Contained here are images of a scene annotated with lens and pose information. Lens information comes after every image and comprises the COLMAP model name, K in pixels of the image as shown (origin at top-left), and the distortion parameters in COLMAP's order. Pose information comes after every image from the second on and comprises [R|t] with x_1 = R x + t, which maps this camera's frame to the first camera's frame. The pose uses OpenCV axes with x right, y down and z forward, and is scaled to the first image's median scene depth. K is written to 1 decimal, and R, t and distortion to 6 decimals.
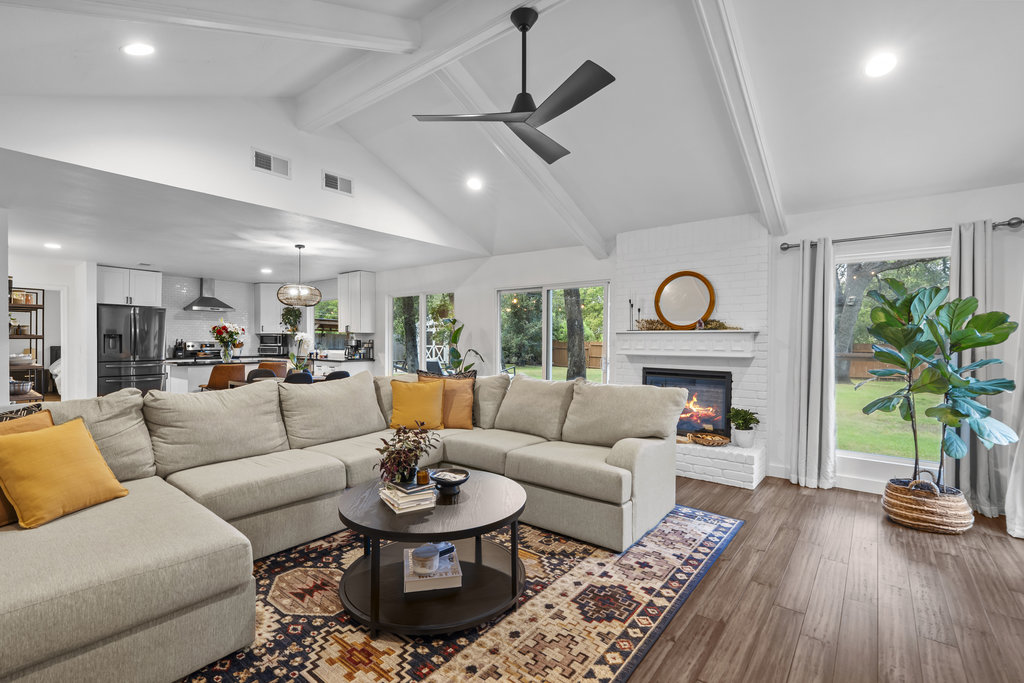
lens RADIAL K [[467.4, 0, 513.0], [0, 467.4, 342.8], [0, 0, 1]] dist [-0.005631, -0.000242]
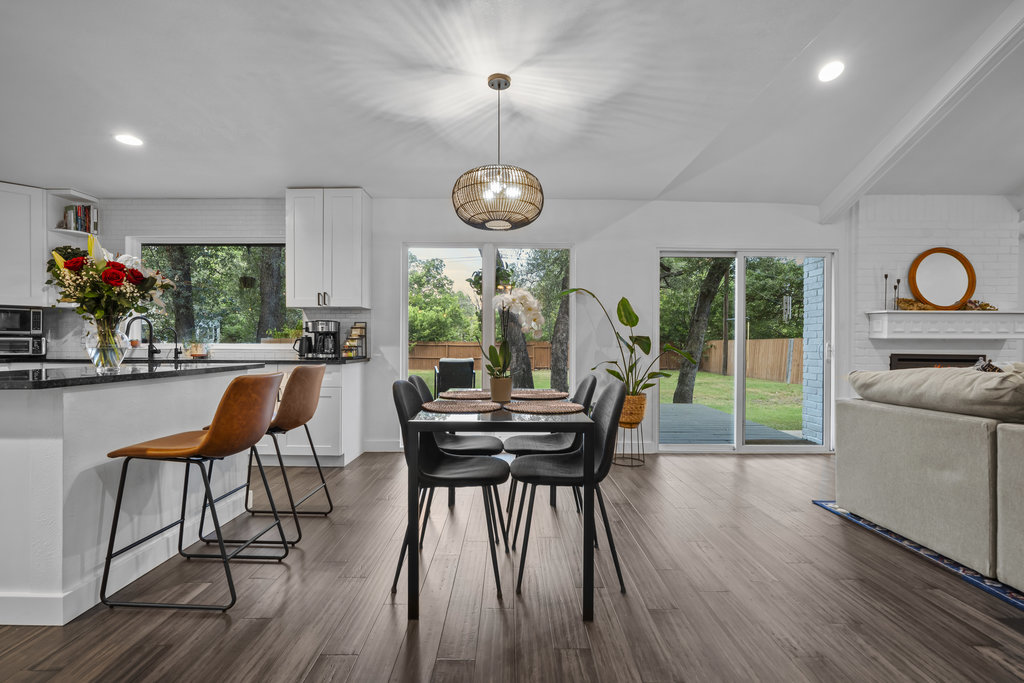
lens RADIAL K [[467.4, 0, 512.4], [0, 467.4, 338.8], [0, 0, 1]] dist [-0.005631, -0.000242]
pose [[0.788431, -0.000421, 0.615123, -0.836978], [0.004428, 0.999978, -0.004992, 0.027681], [-0.615107, 0.006660, 0.788415, 0.773430]]
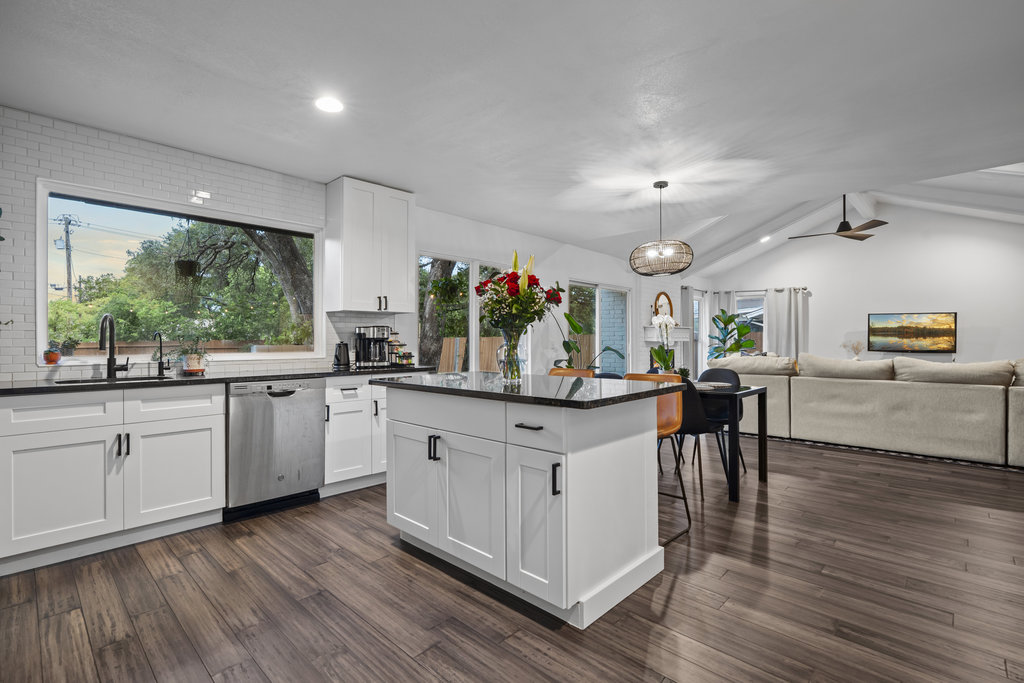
lens RADIAL K [[467.4, 0, 515.6], [0, 467.4, 341.1], [0, 0, 1]] dist [-0.005631, -0.000242]
pose [[0.102206, -0.009944, 0.994714, -1.357513], [0.005099, 0.999942, 0.009472, 0.007594], [-0.994750, 0.004104, 0.102251, 1.337494]]
